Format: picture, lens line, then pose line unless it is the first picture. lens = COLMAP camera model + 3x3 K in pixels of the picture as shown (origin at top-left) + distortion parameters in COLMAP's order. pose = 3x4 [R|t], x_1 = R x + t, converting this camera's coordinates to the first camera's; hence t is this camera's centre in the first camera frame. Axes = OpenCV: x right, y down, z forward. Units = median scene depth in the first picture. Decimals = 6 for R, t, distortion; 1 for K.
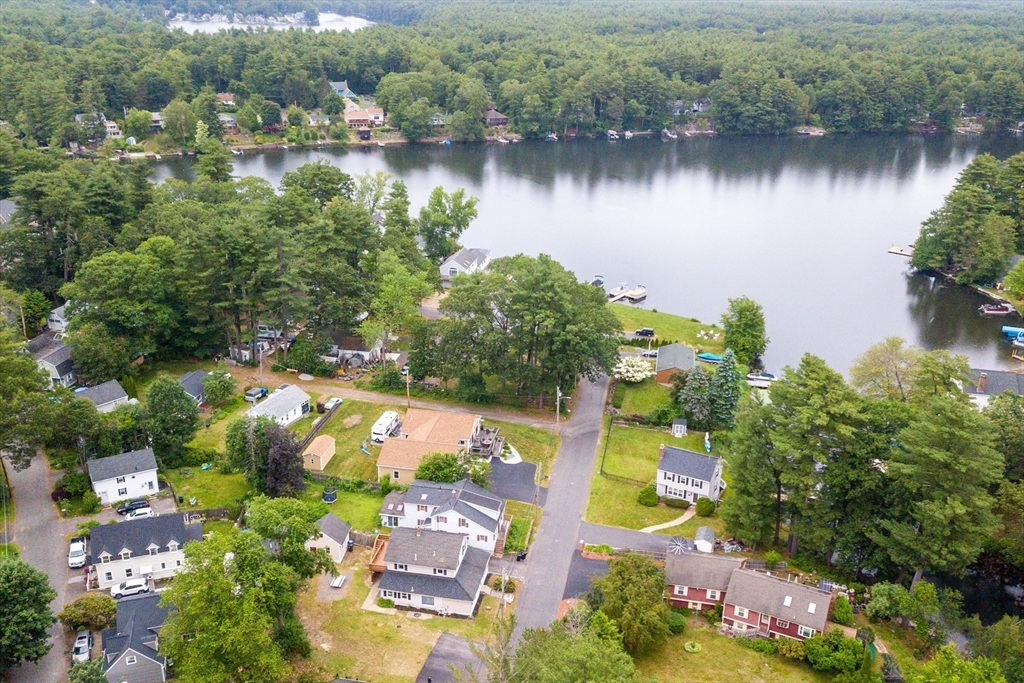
lens RADIAL K [[904.0, 0, 512.0], [0, 904.0, 341.5], [0, 0, 1]] dist [0.012443, 0.003564]
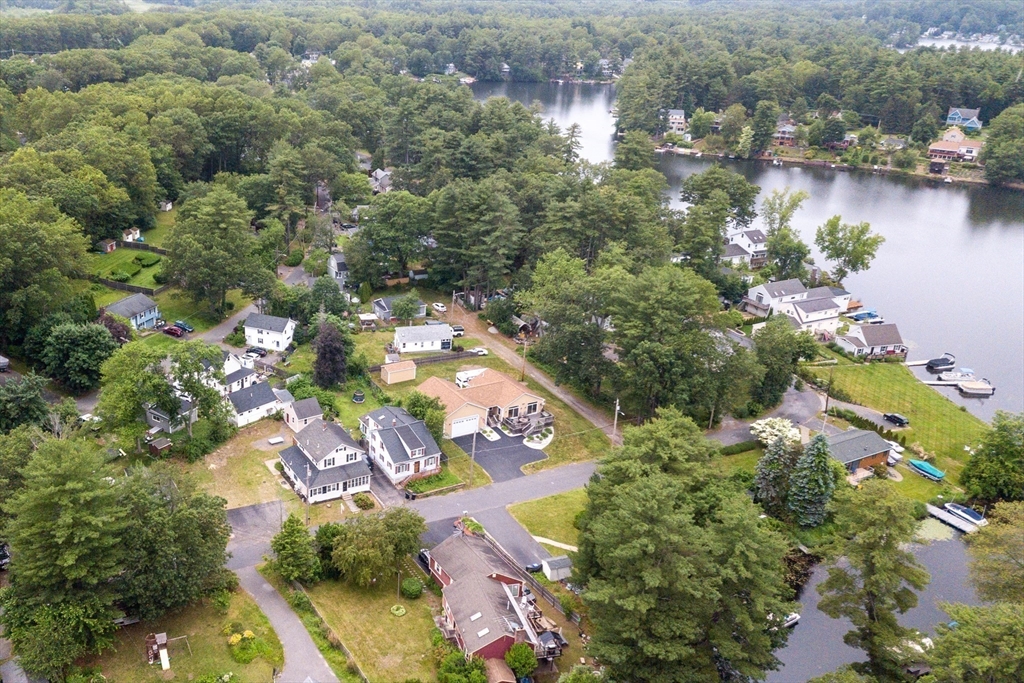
lens RADIAL K [[917.2, 0, 424.7], [0, 917.2, 339.2], [0, 0, 1]] dist [0.009741, 0.001310]
pose [[0.641009, 0.287277, -0.711744, 0.221481], [-0.302786, 0.946754, 0.109438, -0.020287], [0.705286, 0.145356, 0.693862, 0.062245]]
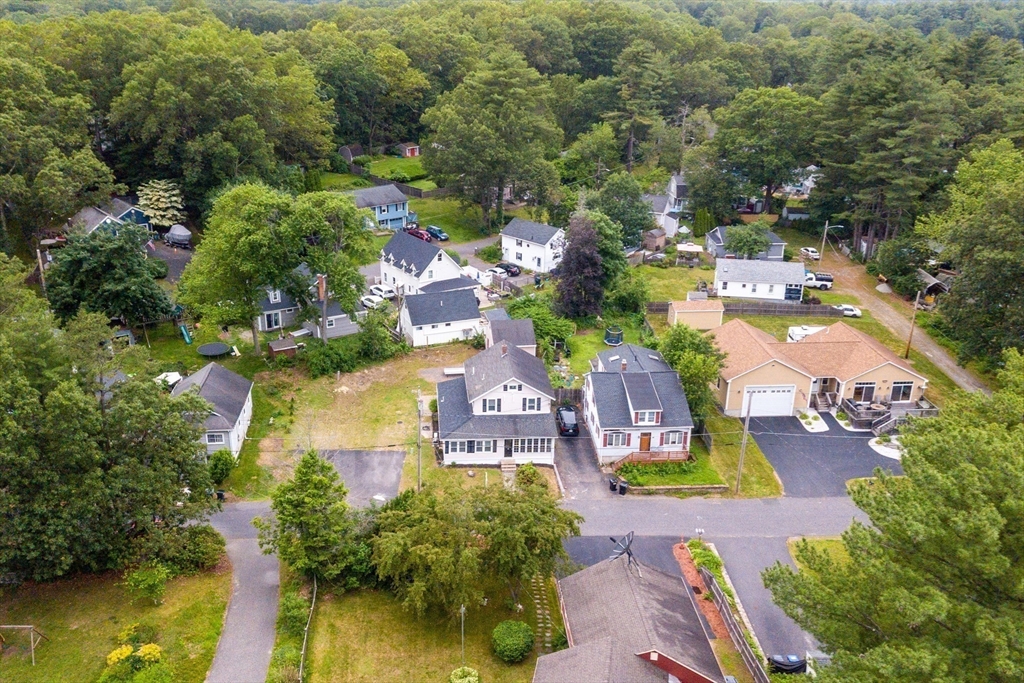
lens RADIAL K [[933.8, 0, 512.0], [0, 933.8, 341.5], [0, 0, 1]] dist [0.000483, -0.015435]
pose [[0.273231, 0.325953, -0.905041, 0.157610], [-0.362005, 0.906520, 0.217197, 0.009722], [0.891233, 0.268285, 0.365686, 0.196731]]
